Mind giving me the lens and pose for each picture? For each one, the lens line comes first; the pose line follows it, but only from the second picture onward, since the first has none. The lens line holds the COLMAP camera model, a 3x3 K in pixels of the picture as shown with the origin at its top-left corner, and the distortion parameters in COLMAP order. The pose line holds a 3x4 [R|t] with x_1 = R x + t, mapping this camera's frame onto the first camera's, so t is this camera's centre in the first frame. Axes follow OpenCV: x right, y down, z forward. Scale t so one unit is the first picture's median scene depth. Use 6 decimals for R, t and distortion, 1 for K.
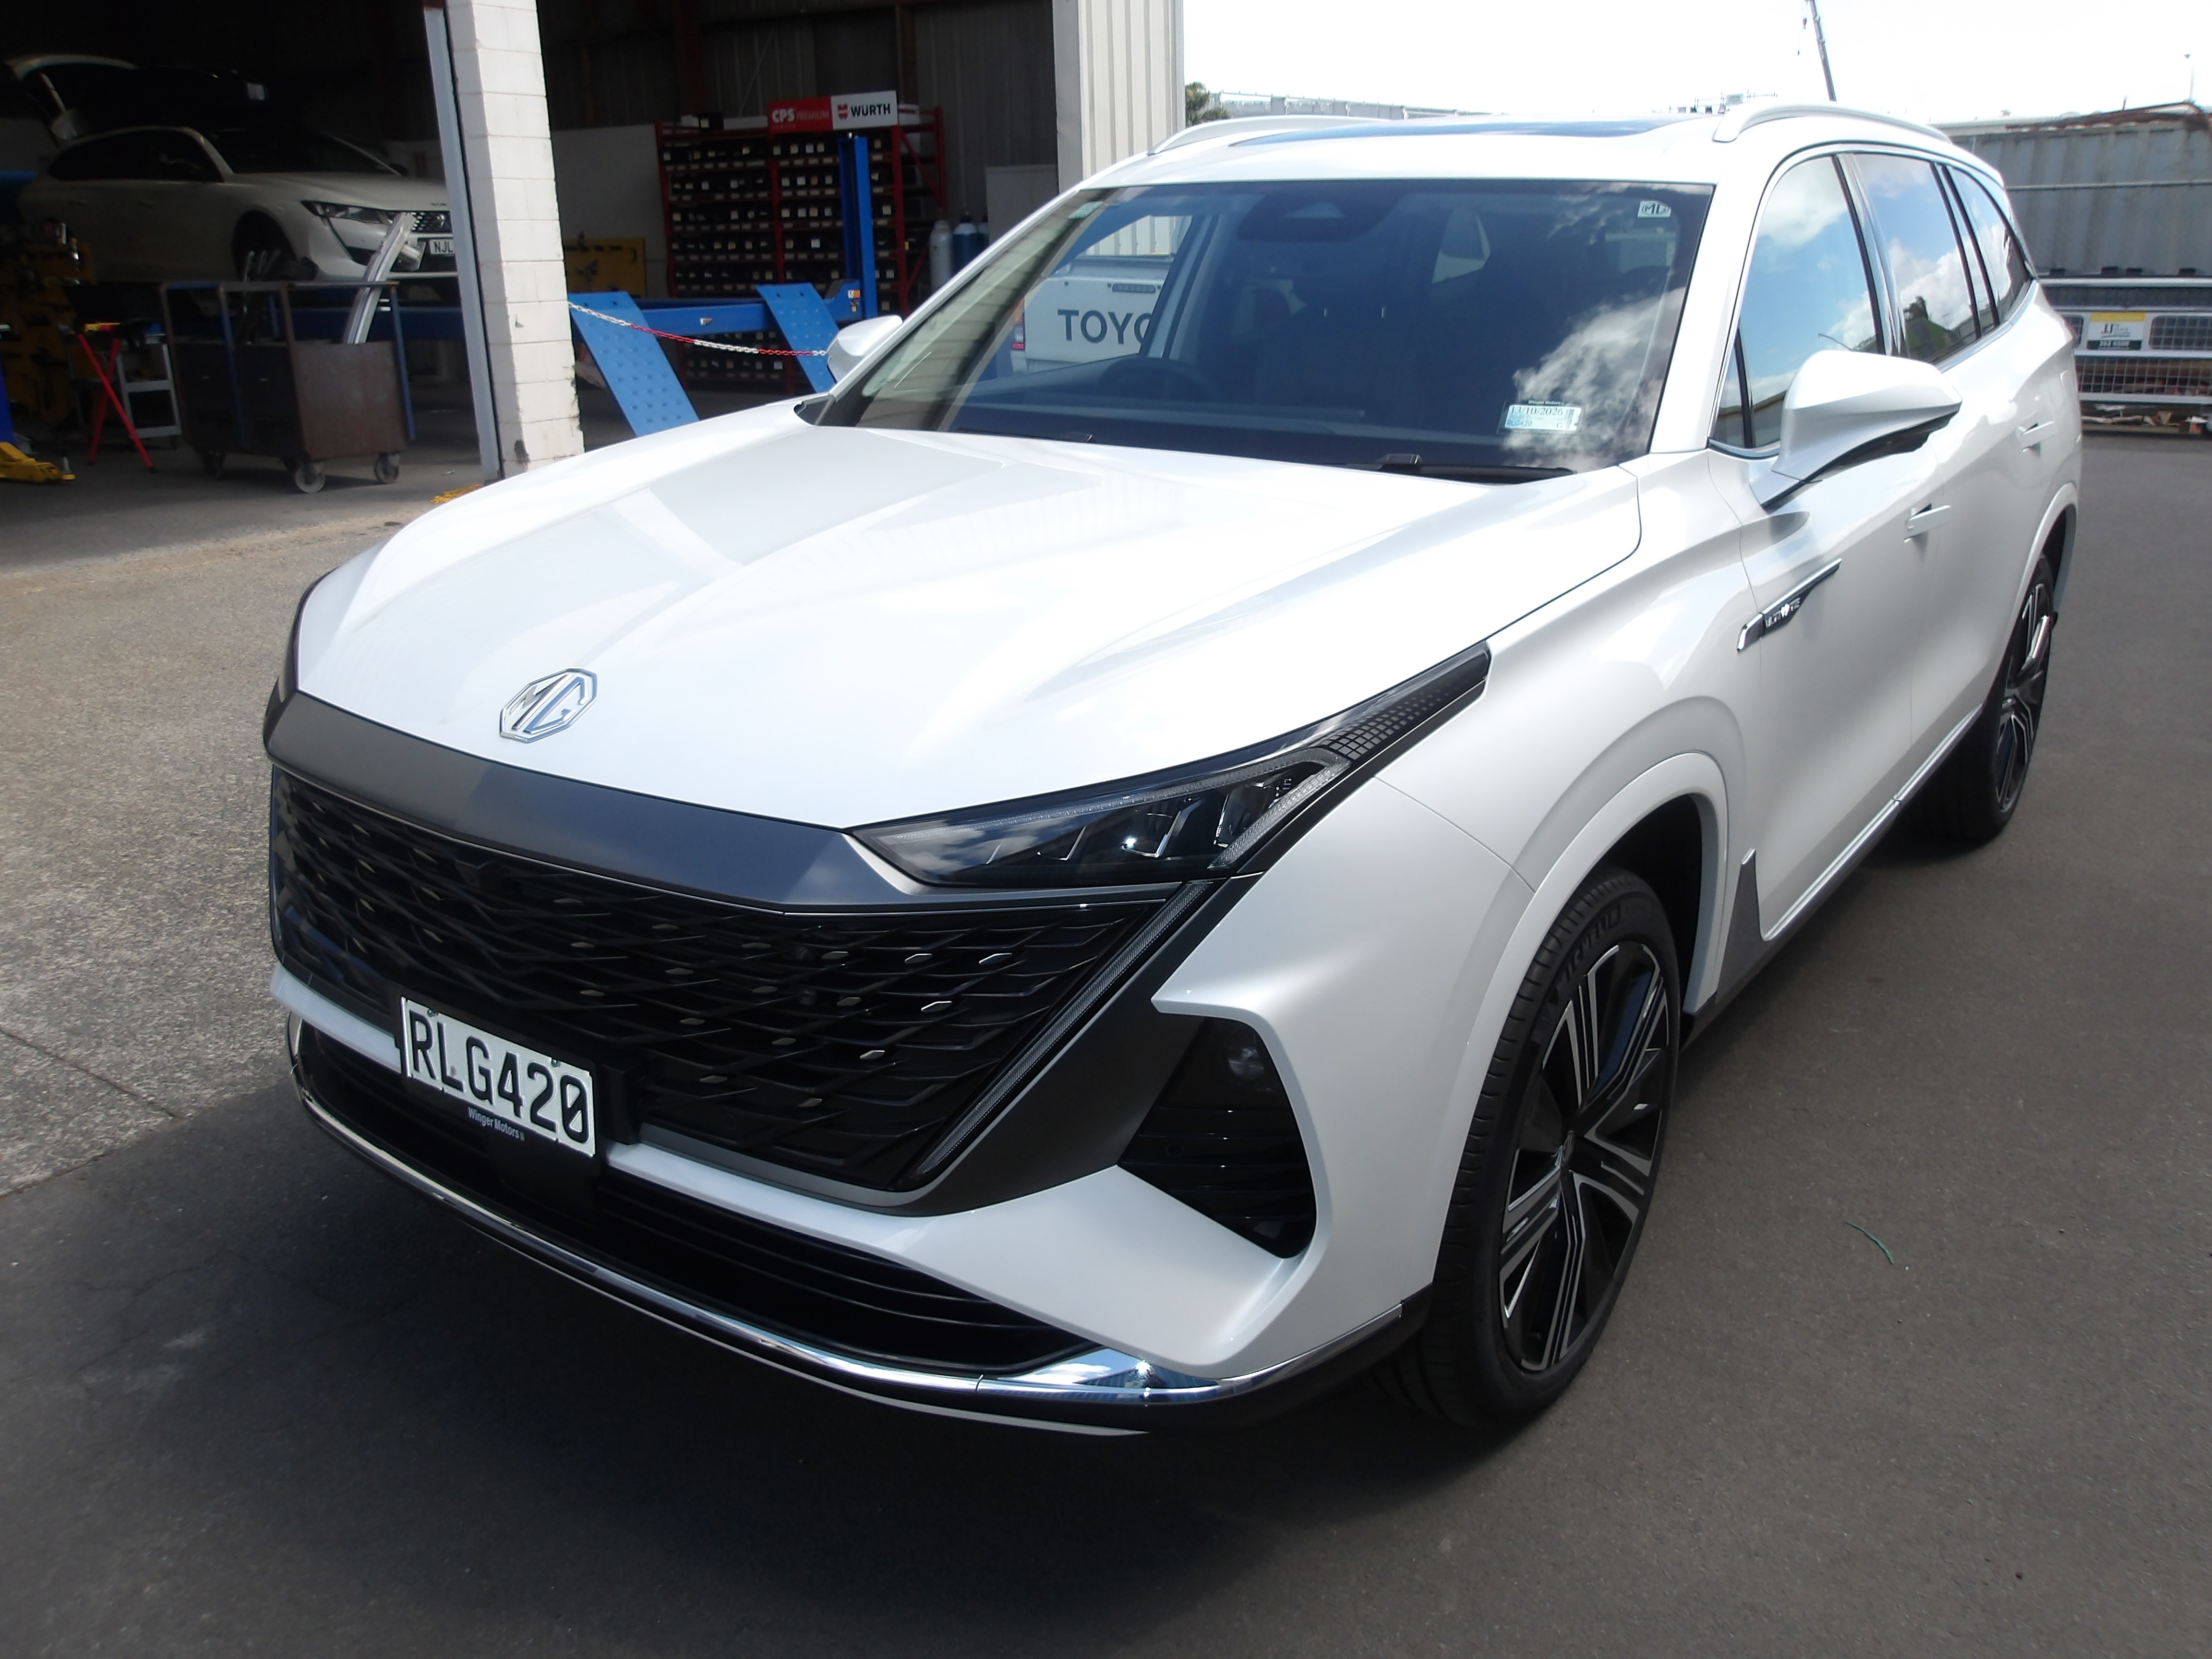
lens RADIAL K [[1770.8, 0, 1107.1], [0, 1770.8, 786.3], [0, 0, 1]] dist [-0.001152, 0.008072]
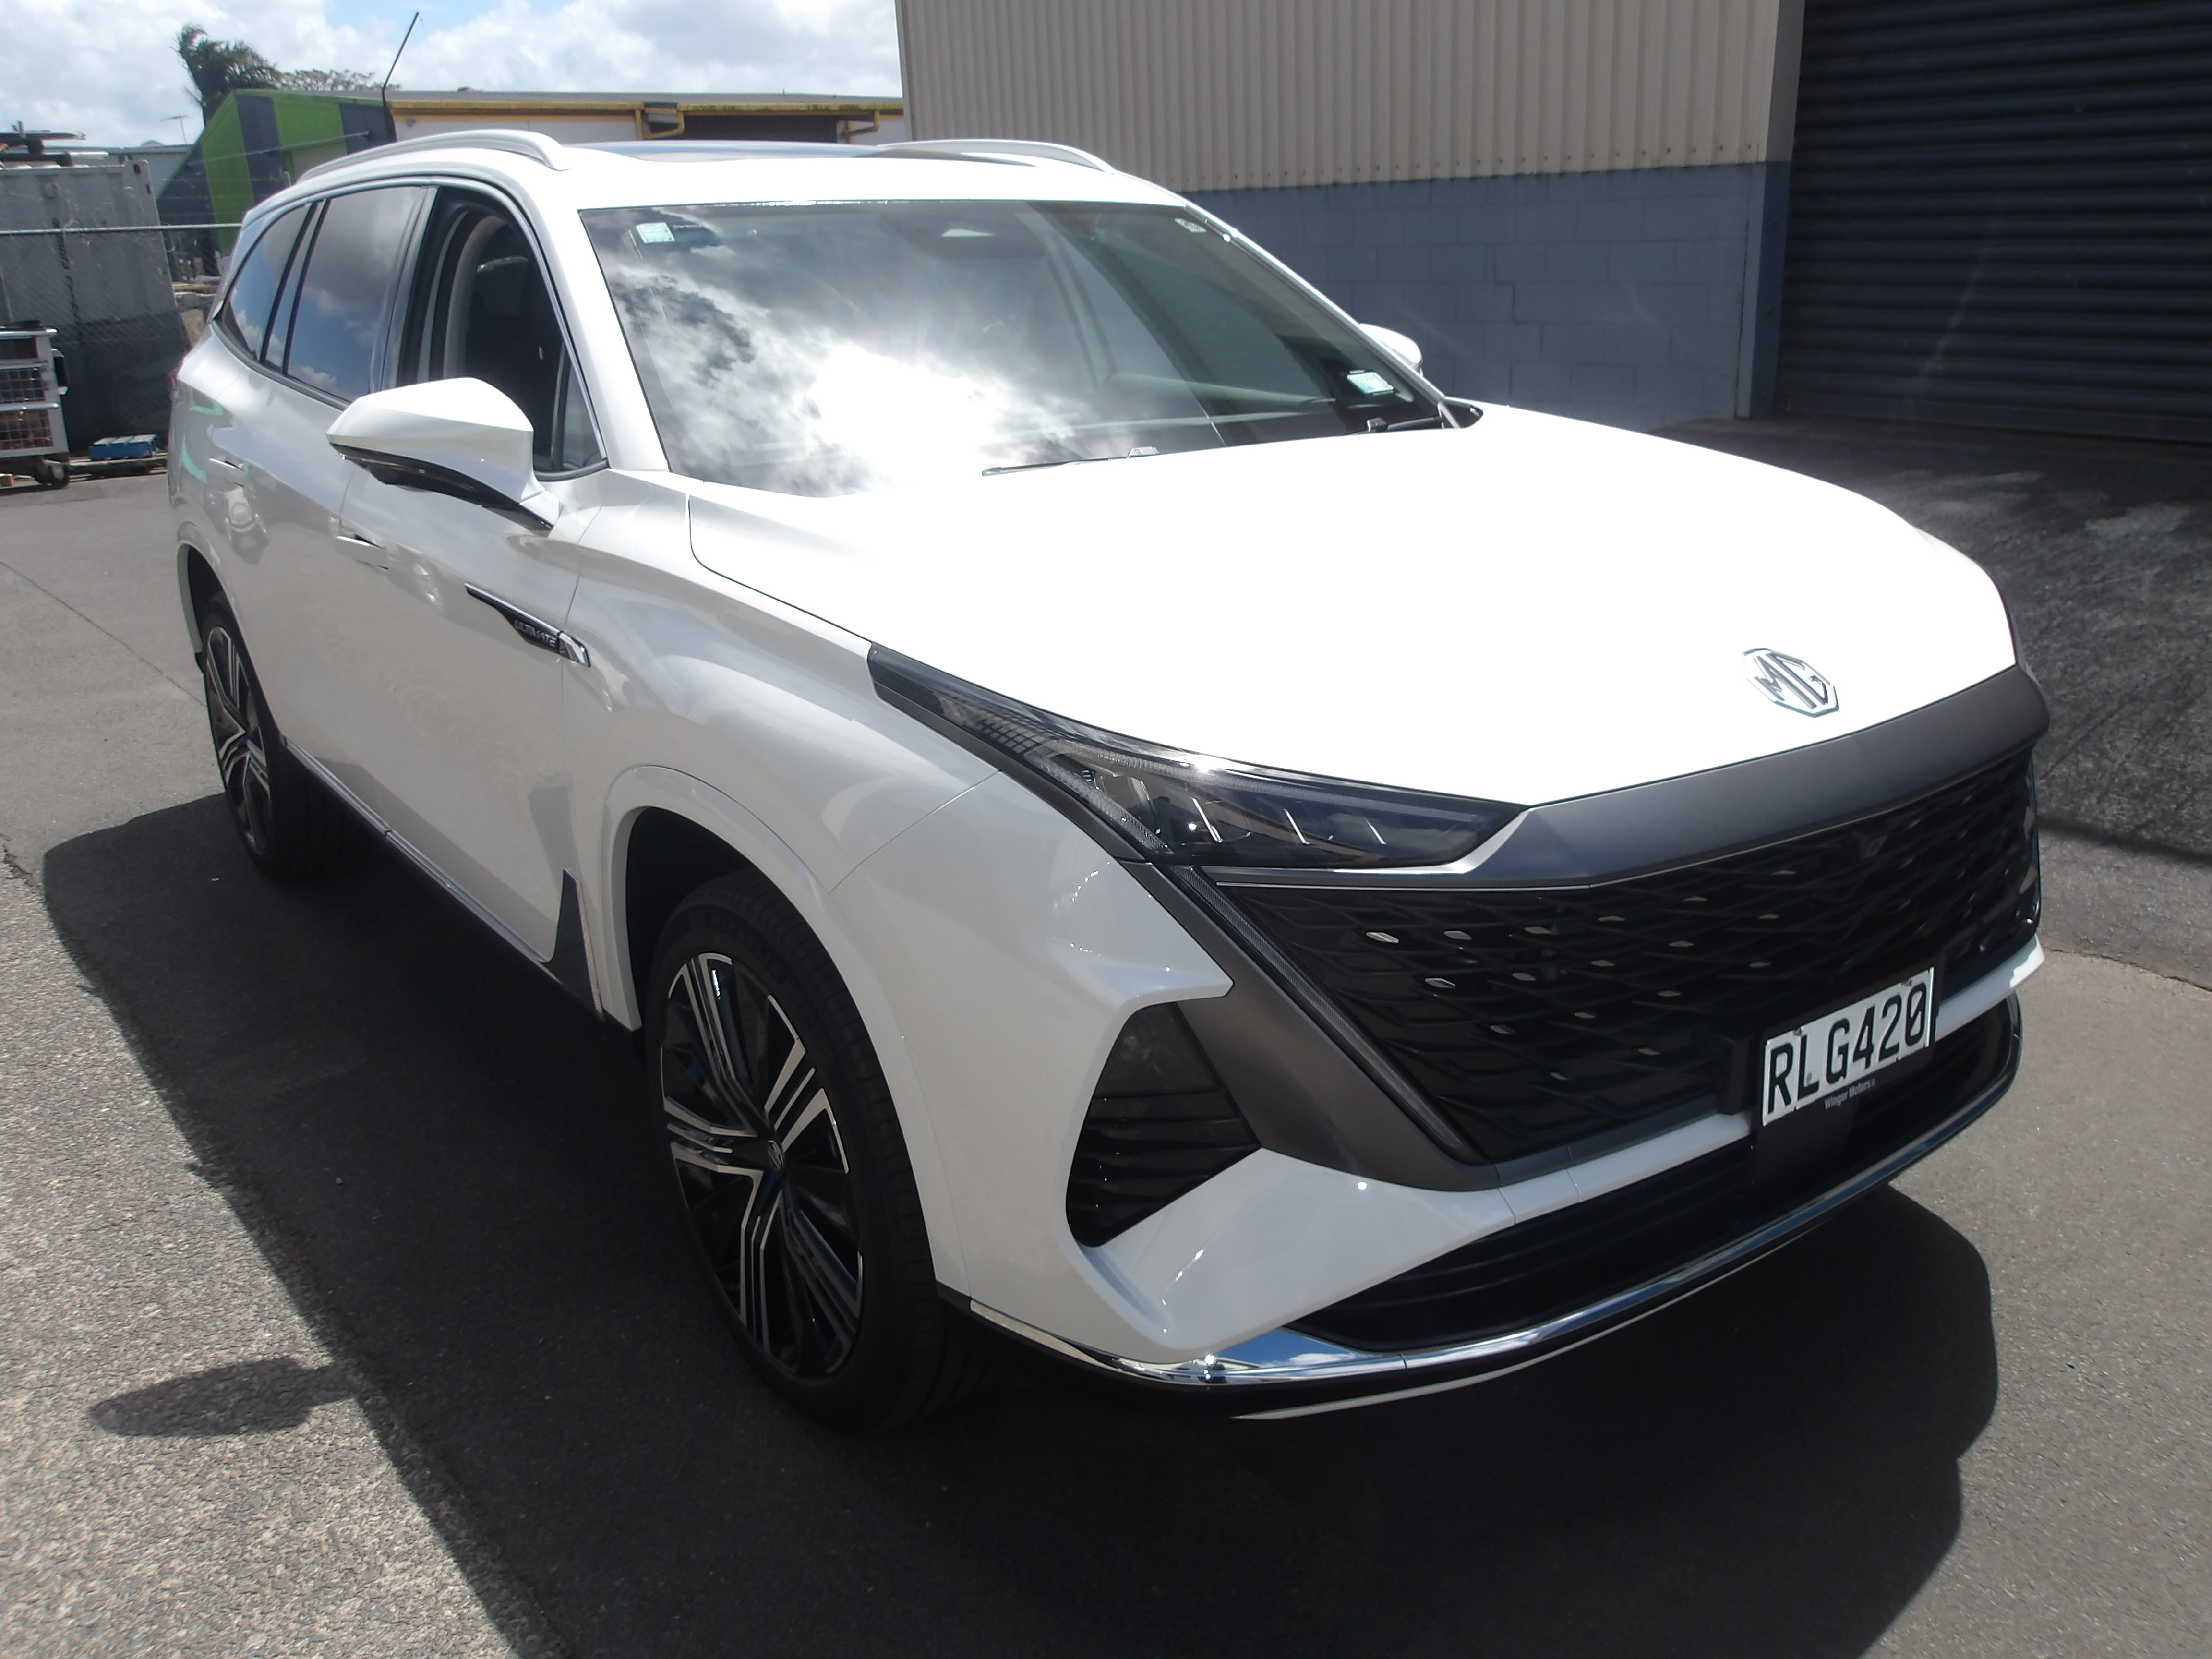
lens RADIAL K [[1757.5, 0, 1101.1], [0, 1757.5, 842.1], [0, 0, 1]] dist [0.007520, 0.004653]
pose [[0.318605, -0.305838, 0.897192, -1.340612], [0.308858, 0.928357, 0.206782, -0.281997], [-0.896157, 0.211223, 0.390240, 0.962437]]
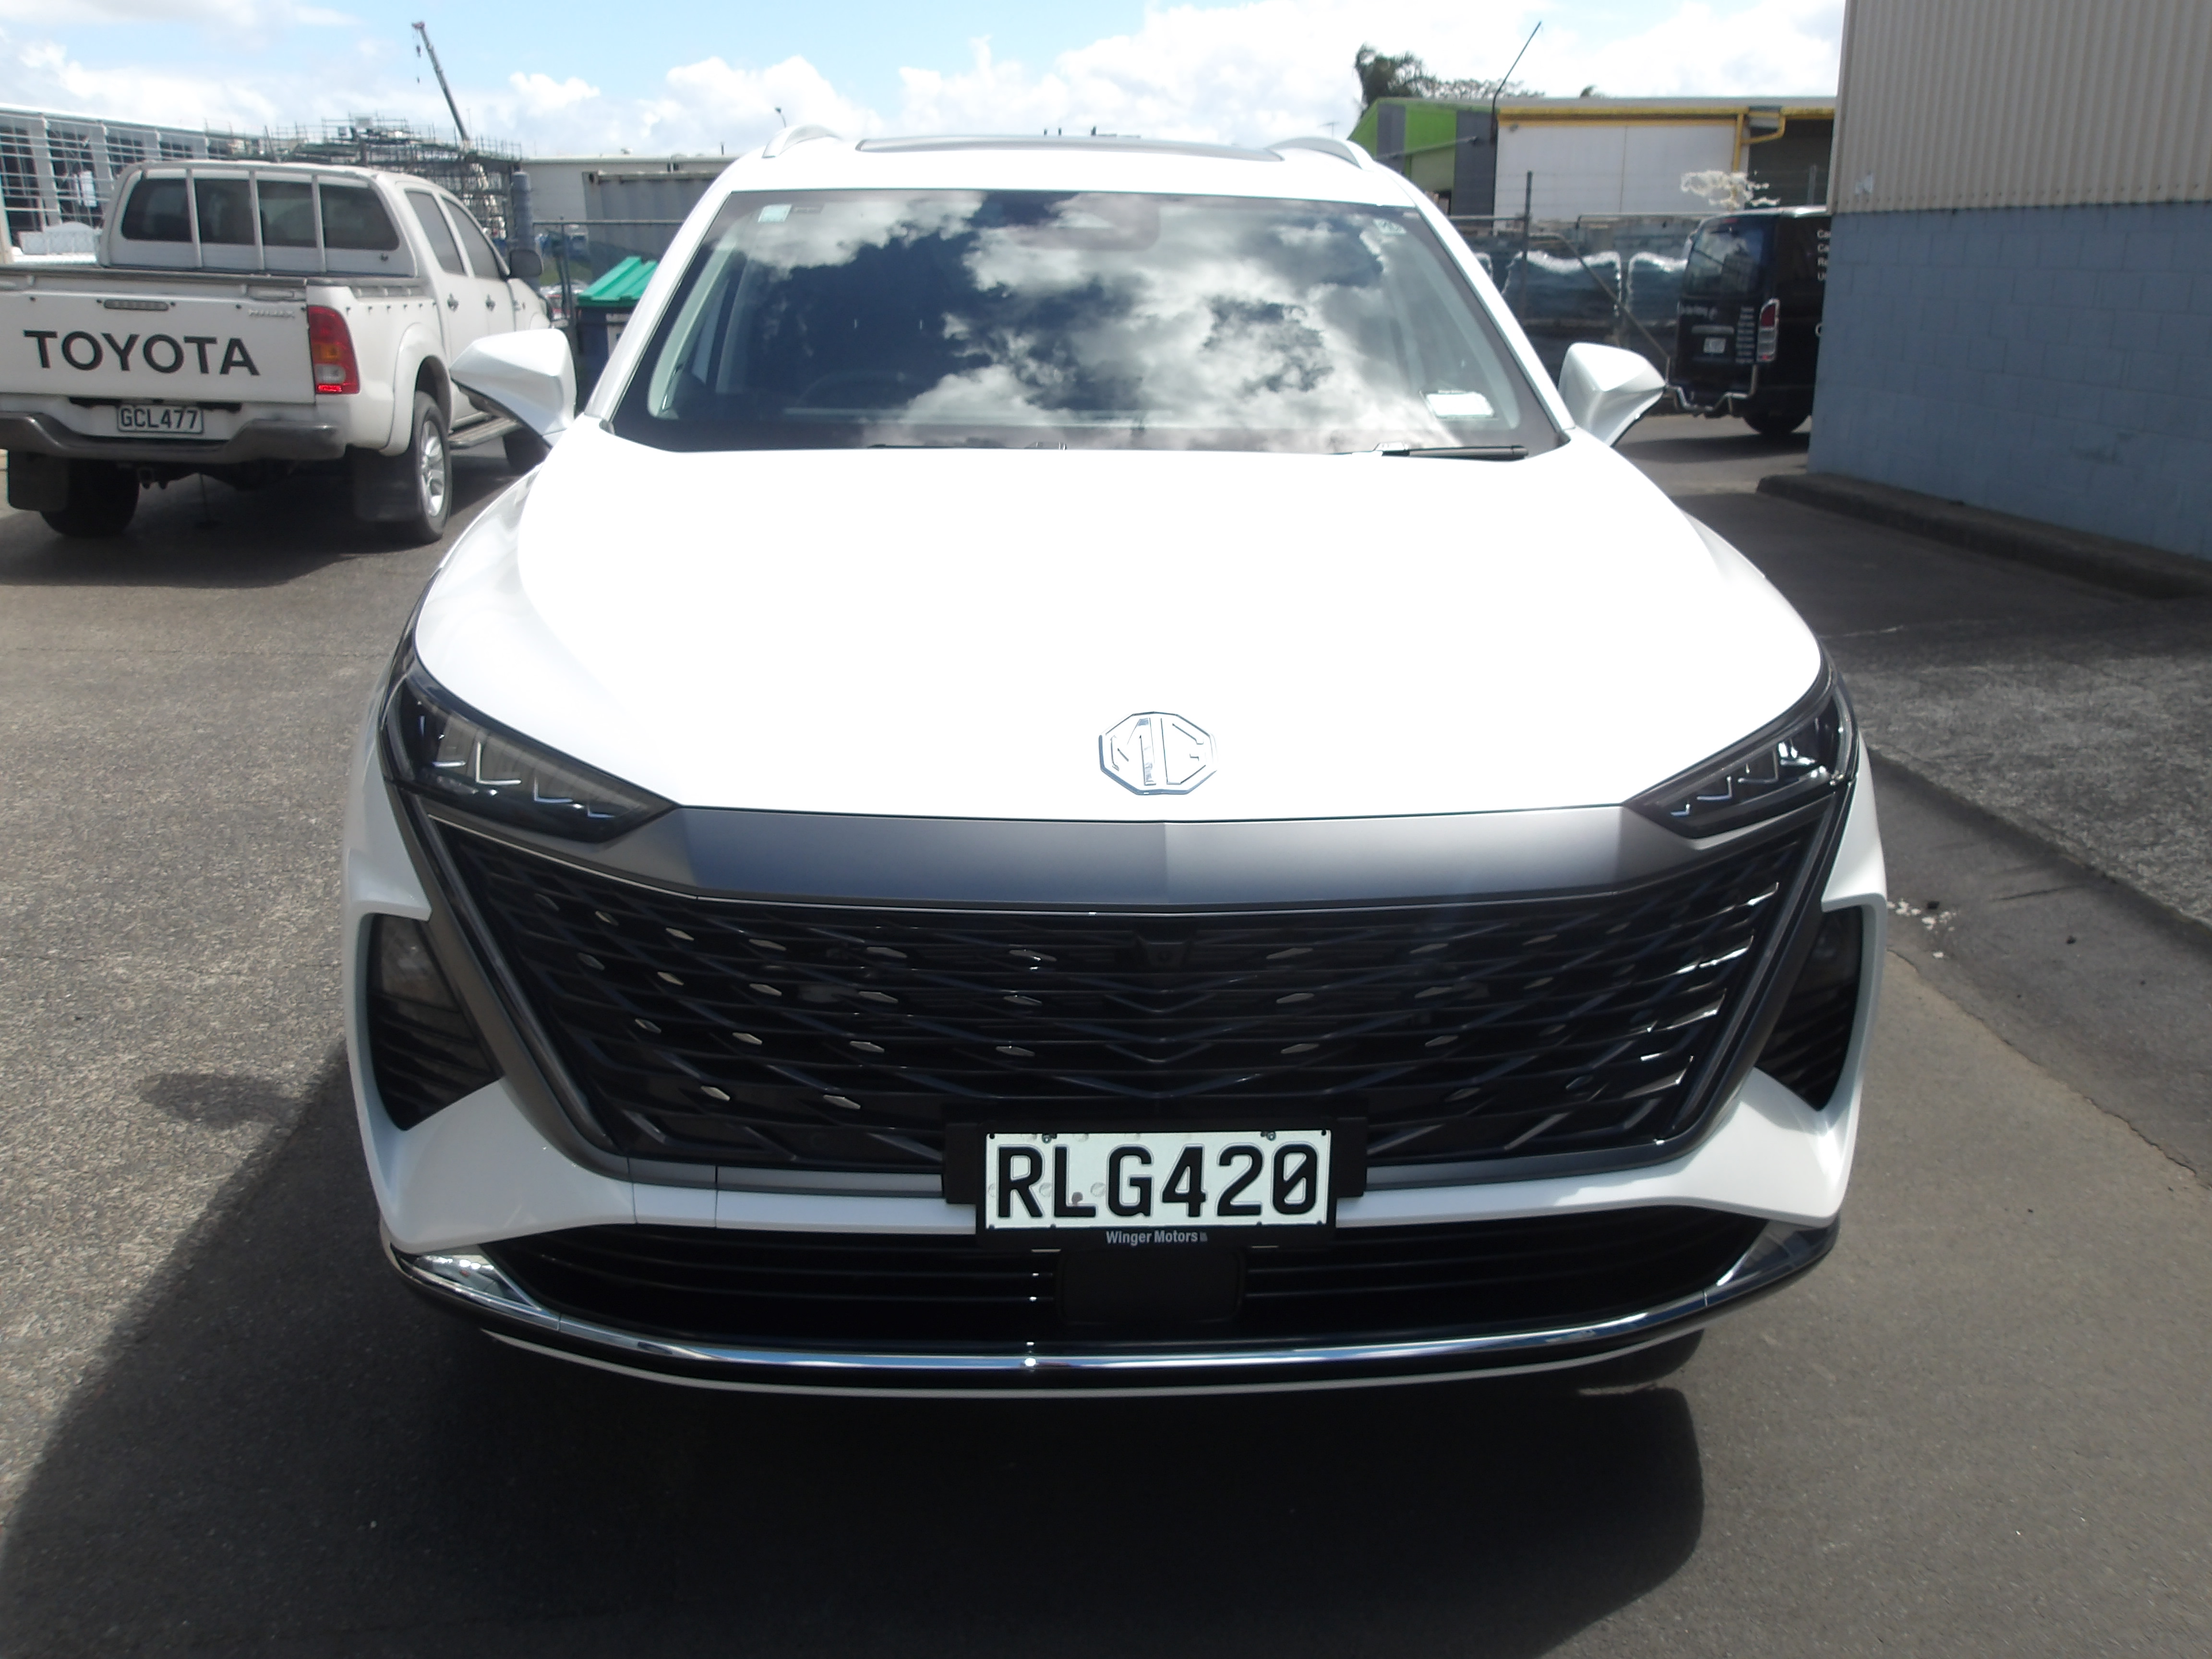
lens RADIAL K [[1770.8, 0, 1107.1], [0, 1770.8, 786.3], [0, 0, 1]] dist [-0.001152, 0.008072]
pose [[0.777803, -0.163336, 0.606914, -0.858440], [0.170734, 0.984239, 0.046076, -0.071899], [-0.604874, 0.067783, 0.793431, 0.308918]]
